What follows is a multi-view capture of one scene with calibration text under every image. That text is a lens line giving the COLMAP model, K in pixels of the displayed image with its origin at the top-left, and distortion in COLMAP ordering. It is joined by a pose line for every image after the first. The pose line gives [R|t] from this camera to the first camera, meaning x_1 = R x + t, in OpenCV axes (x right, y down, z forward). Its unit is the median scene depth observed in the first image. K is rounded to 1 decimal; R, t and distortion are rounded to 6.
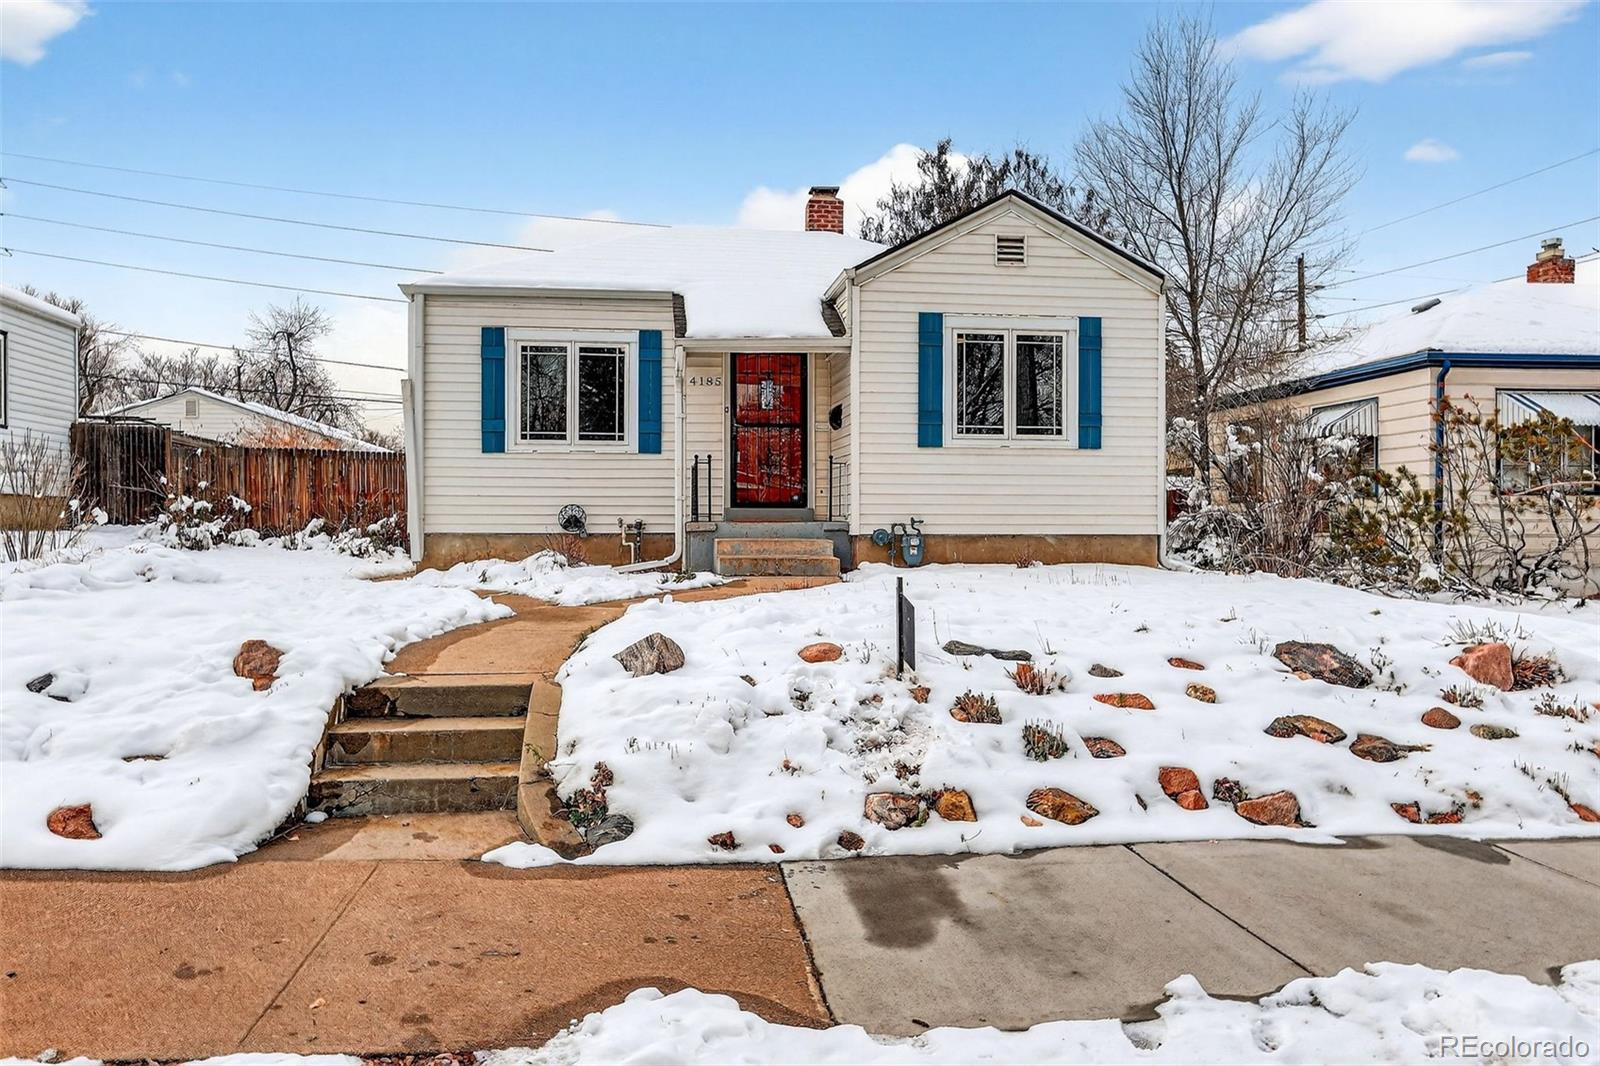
lens RADIAL K [[1140.0, 0, 800.0], [0, 1140.0, 533.0], [0, 0, 1]] dist [-0.024180, 0.057814]
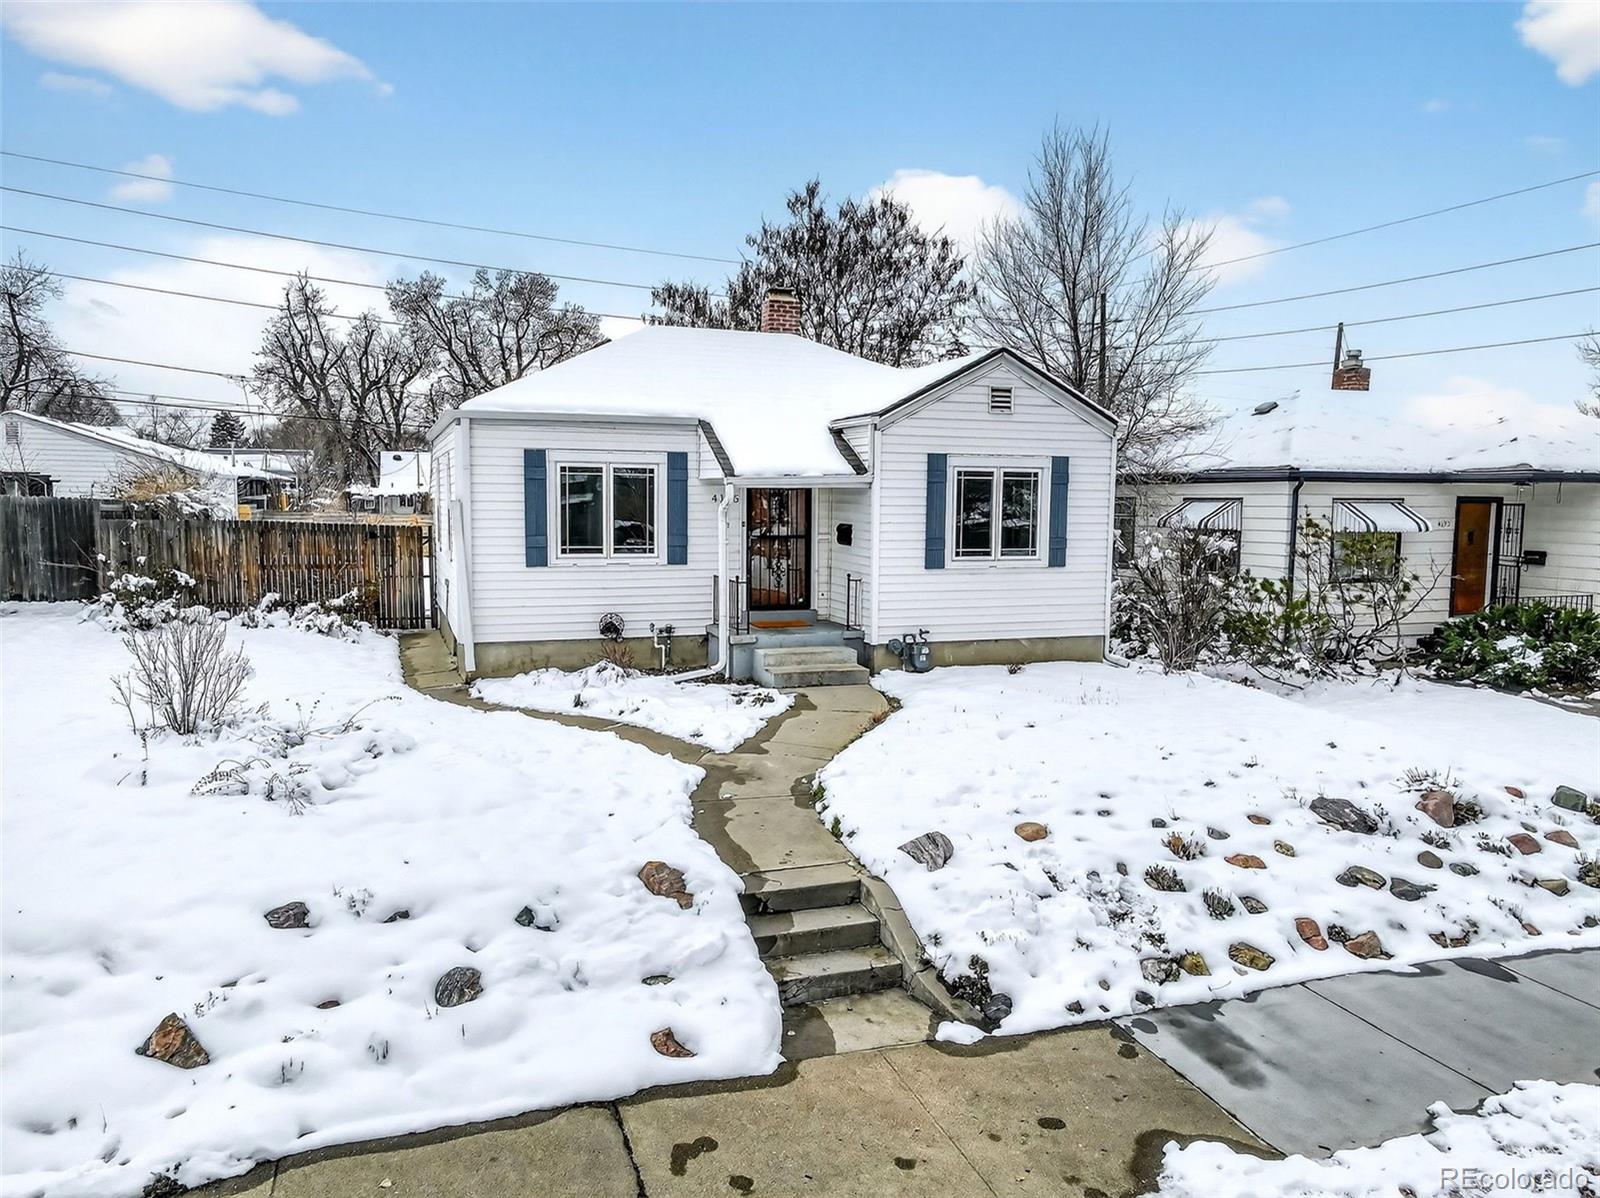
lens RADIAL K [[1162.2, 0, 800.0], [0, 1162.2, 599.0], [0, 0, 1]] dist [0.002868, 0.051706]
pose [[0.973438, -0.013332, 0.228562, -0.293662], [-0.009525, 0.995081, 0.098609, -0.159308], [-0.228753, -0.098166, 0.968522, -0.135944]]
